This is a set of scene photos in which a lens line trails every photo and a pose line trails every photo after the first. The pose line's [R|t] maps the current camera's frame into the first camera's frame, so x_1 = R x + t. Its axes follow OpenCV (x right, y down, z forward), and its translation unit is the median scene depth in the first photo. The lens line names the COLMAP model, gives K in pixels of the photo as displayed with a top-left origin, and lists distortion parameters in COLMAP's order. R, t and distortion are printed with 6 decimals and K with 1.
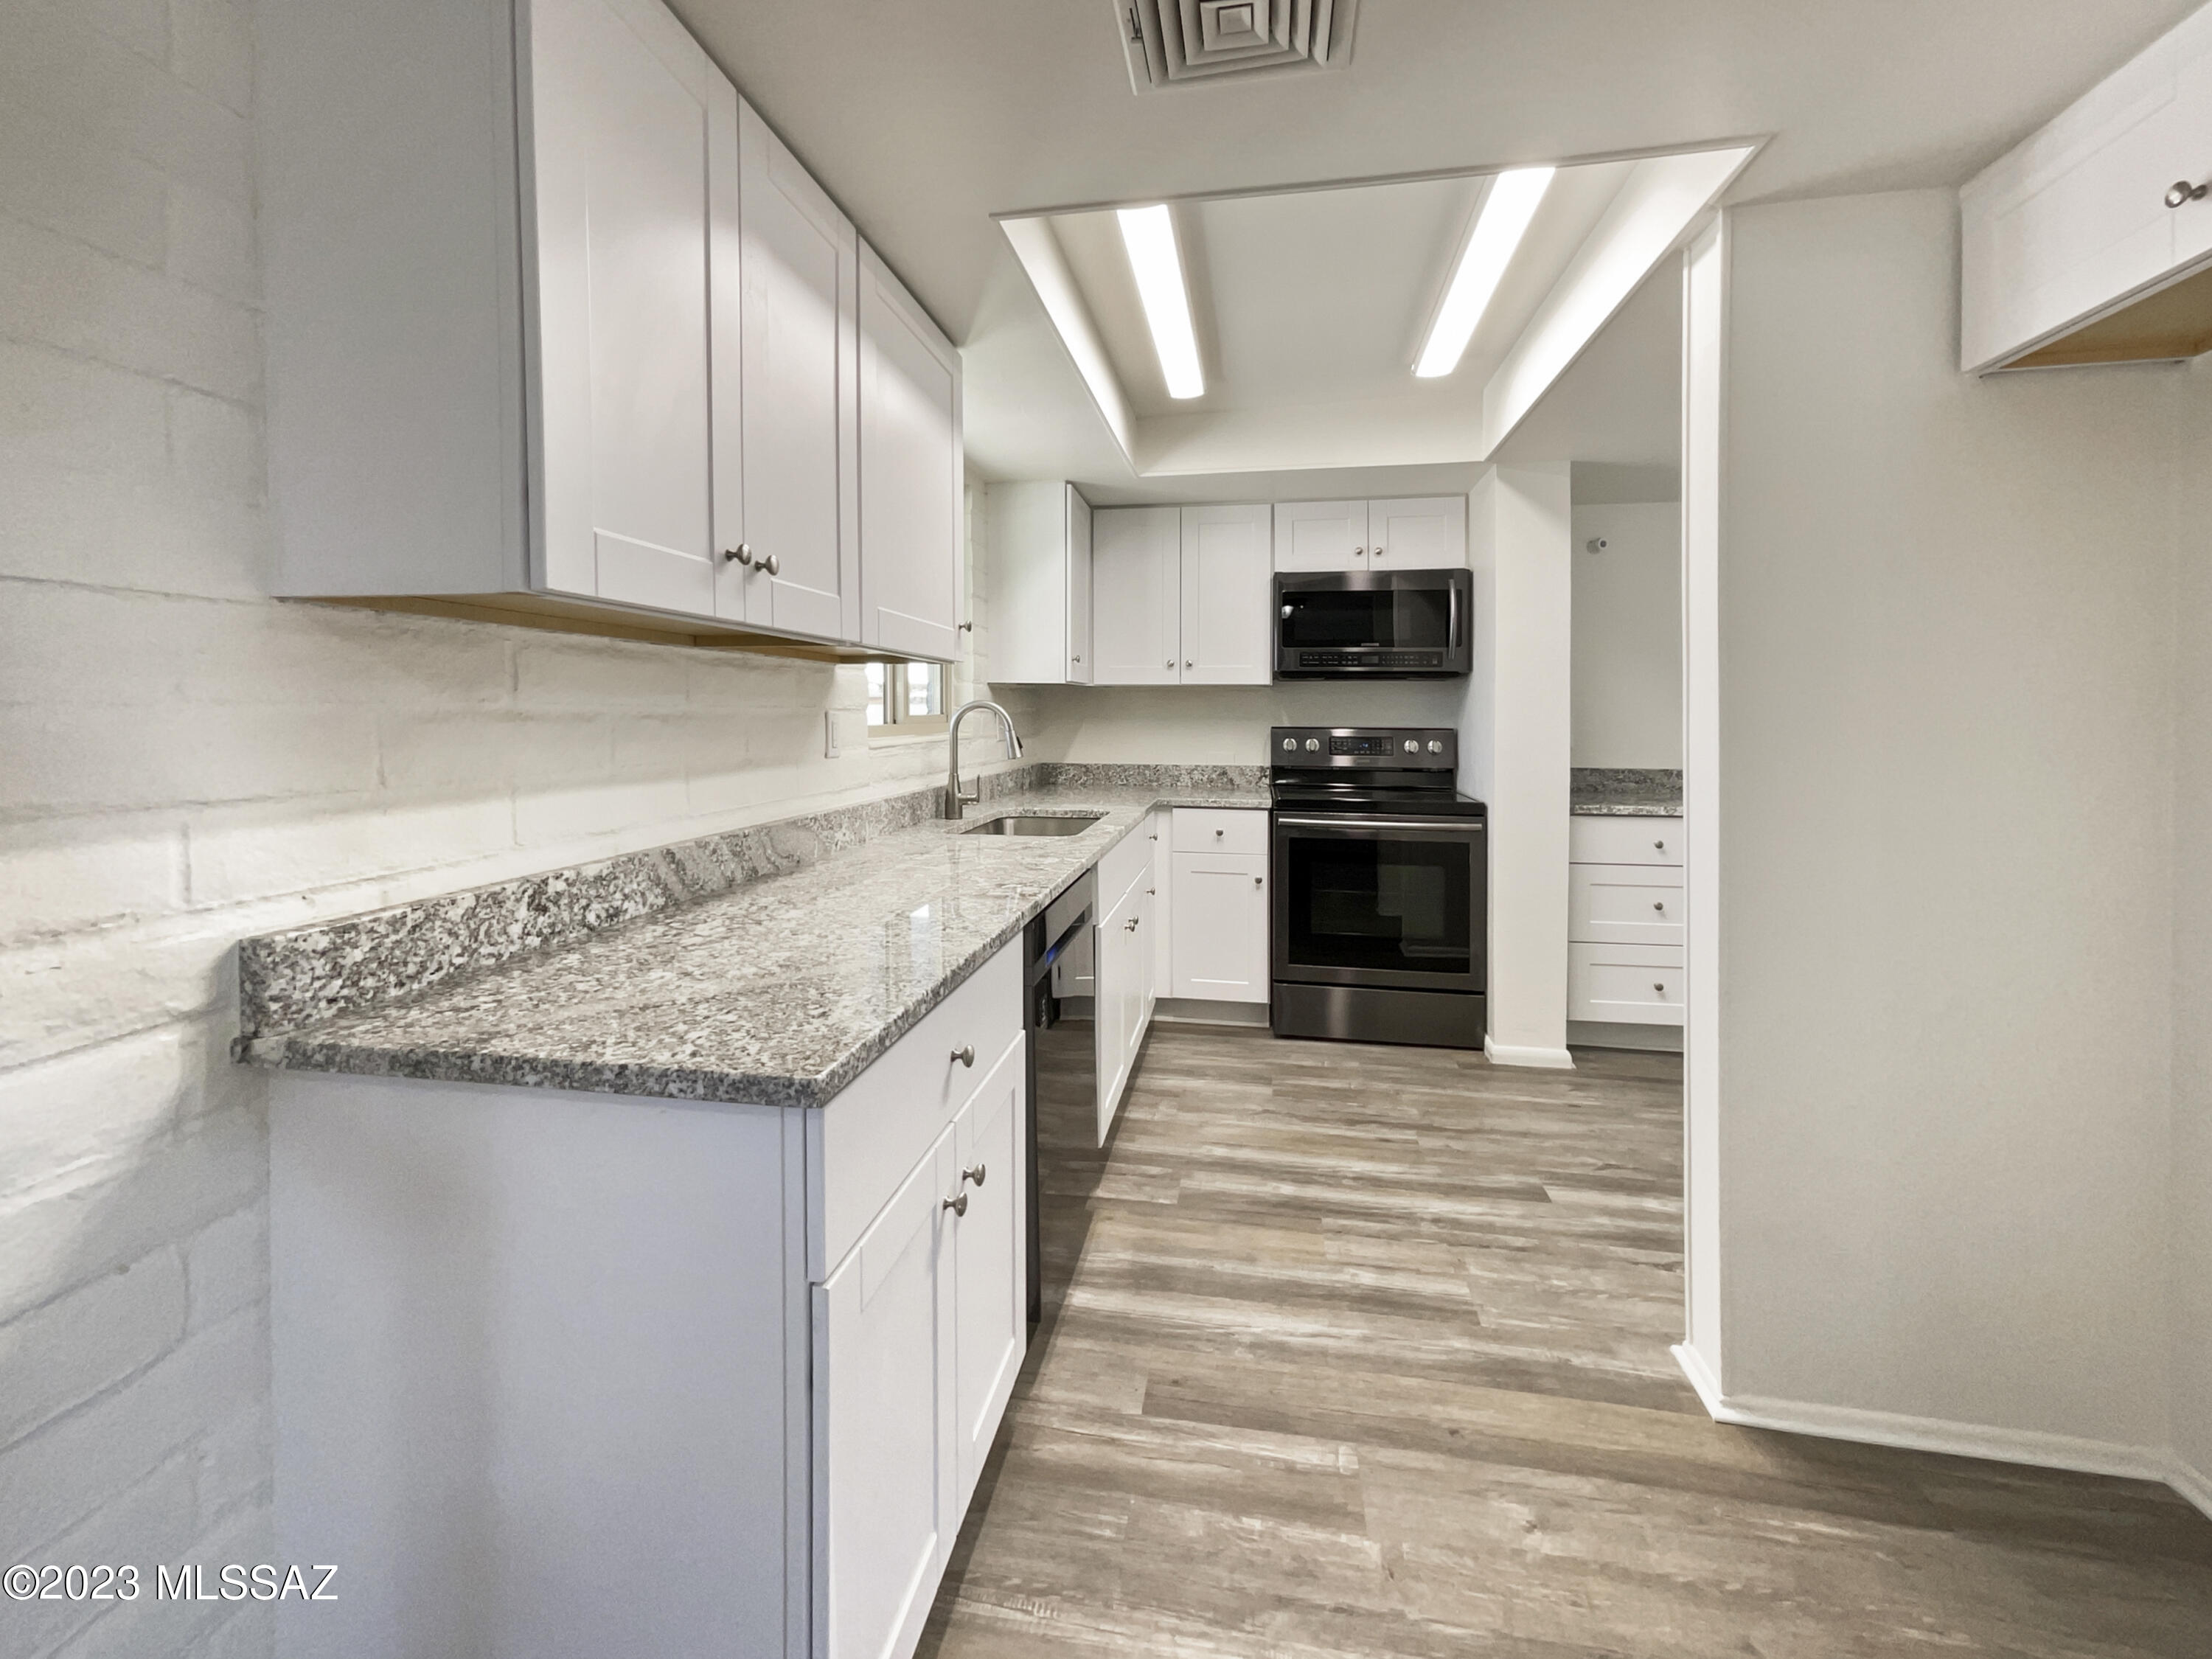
lens RADIAL K [[936.6, 0, 1083.8], [0, 936.6, 710.4], [0, 0, 1]] dist [0.002161, 0.001689]
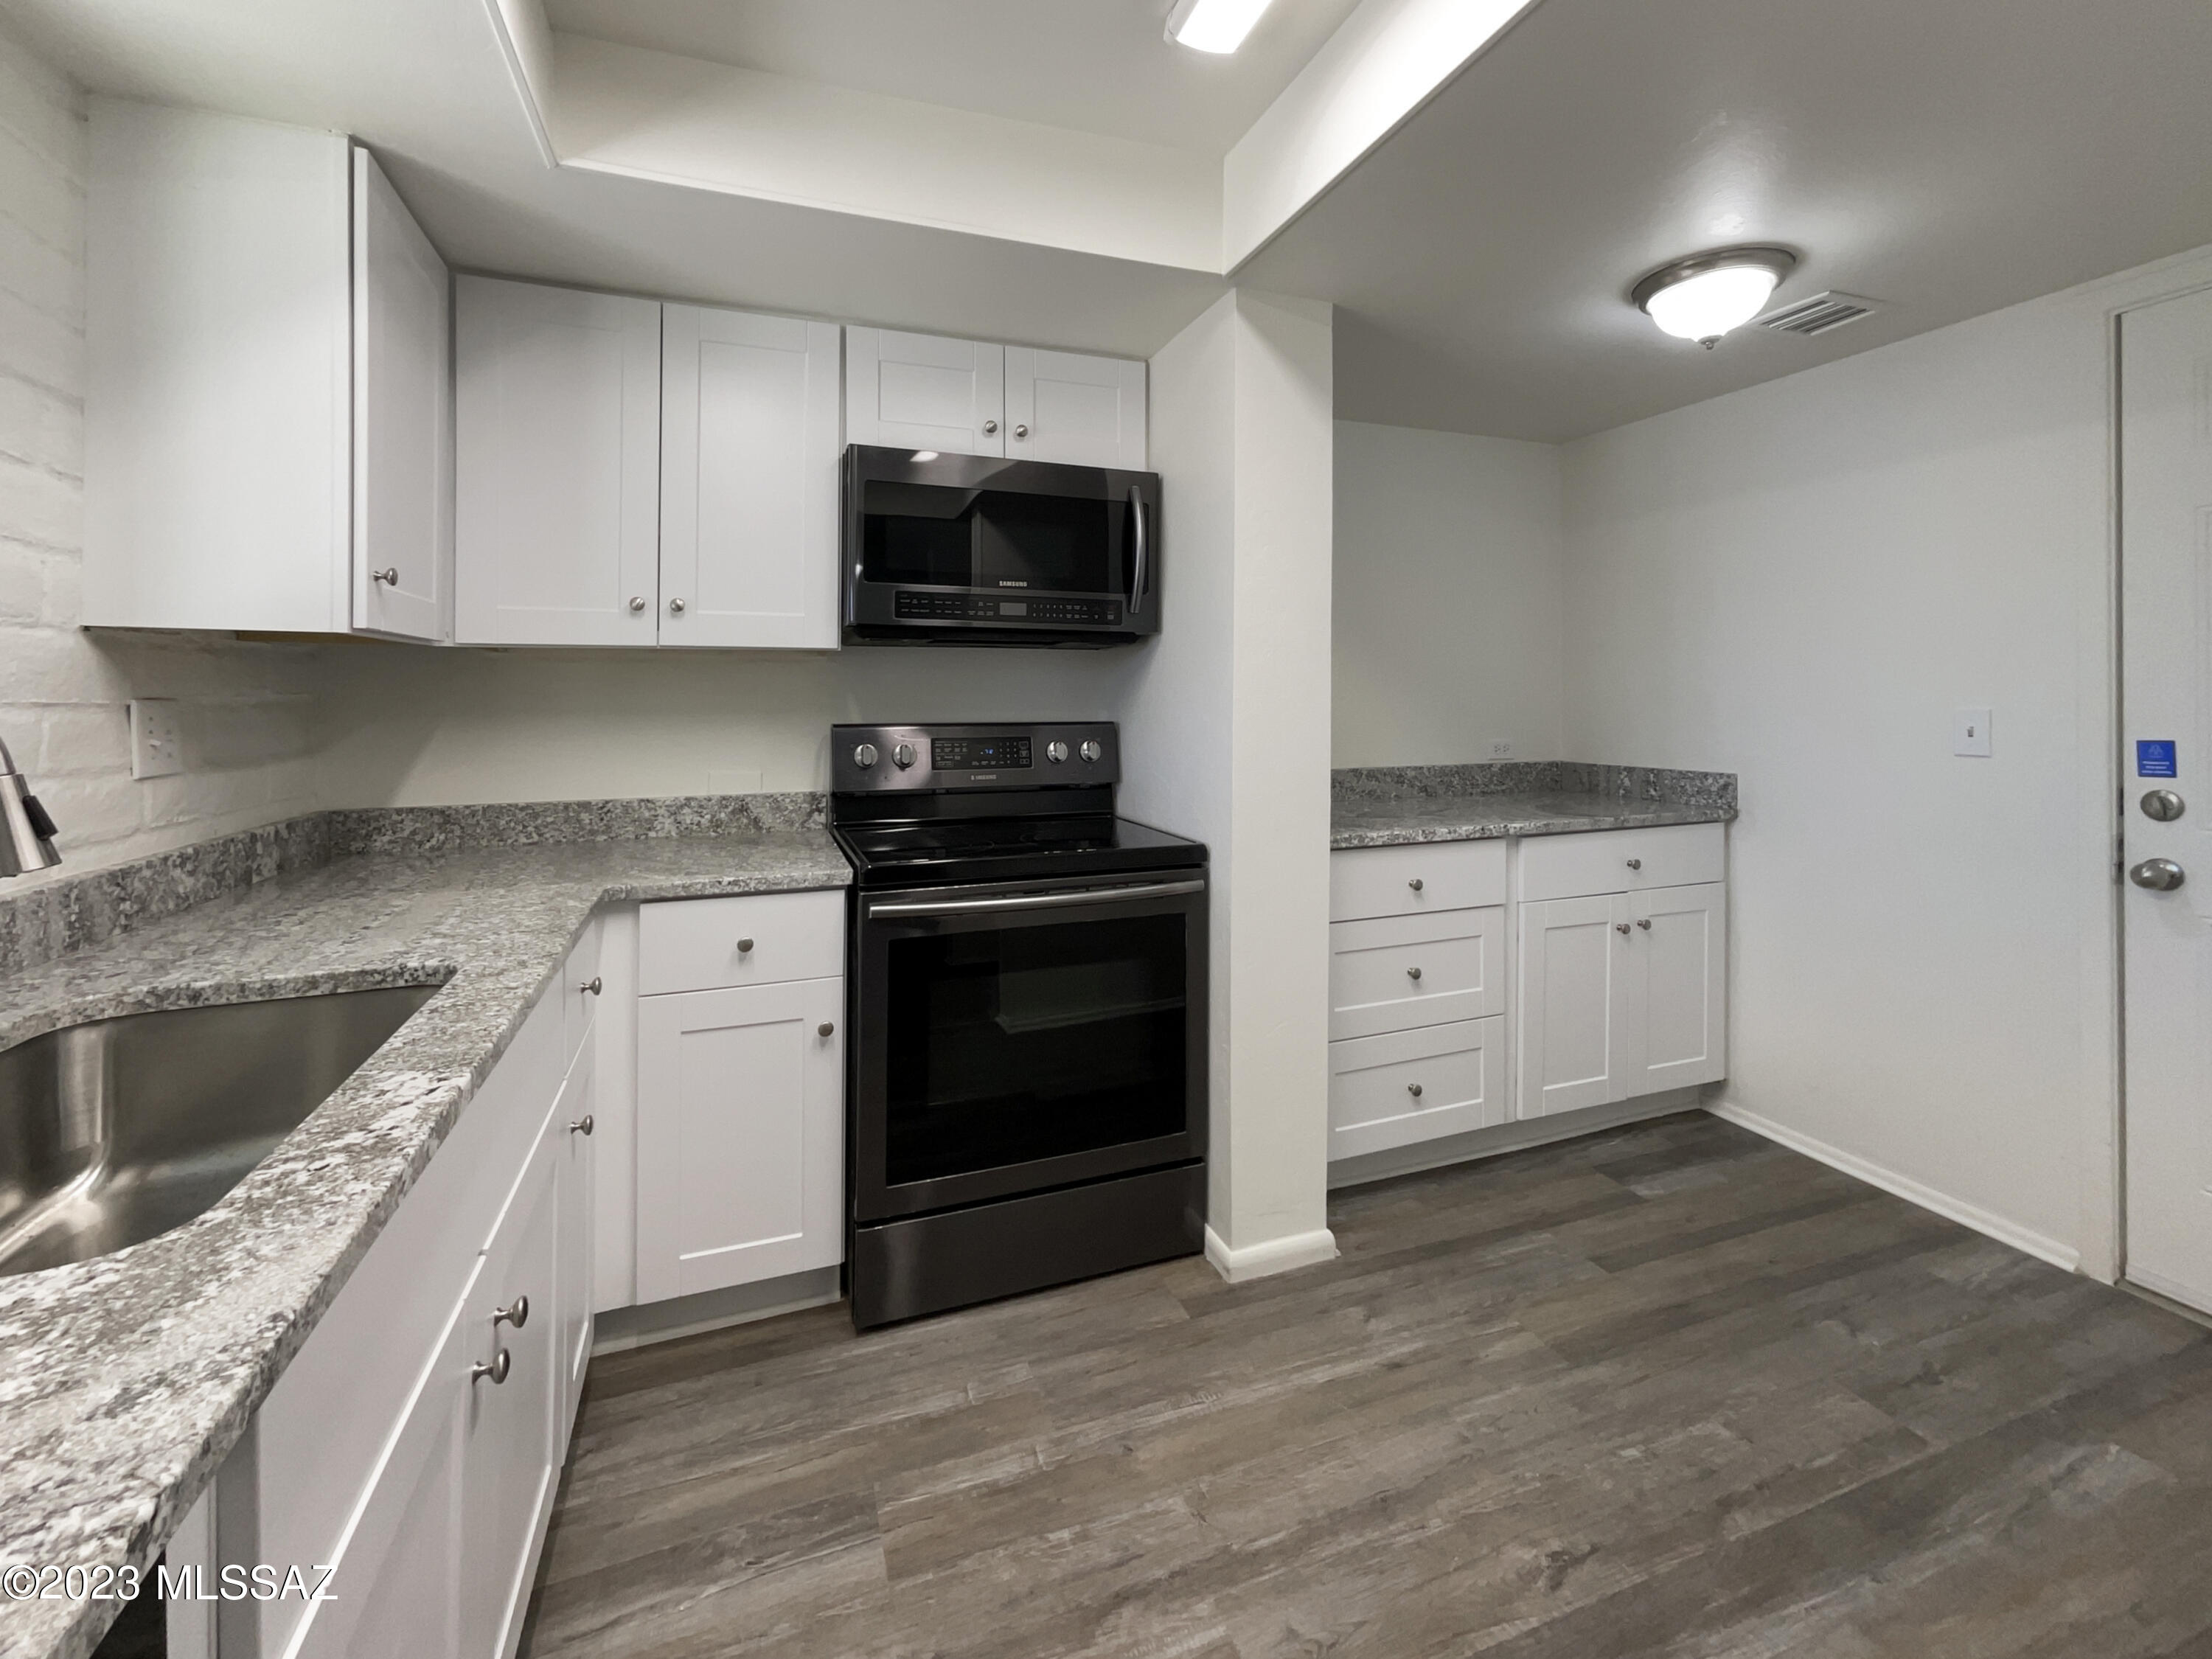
lens RADIAL K [[936.6, 0, 1103.6], [0, 936.6, 668.8], [0, 0, 1]] dist [0.002161, 0.001689]
pose [[0.850195, 0.008448, 0.526400, 0.045263], [0.006827, 0.999610, -0.027070, 0.000040], [-0.526424, 0.026608, 0.849806, 0.482989]]
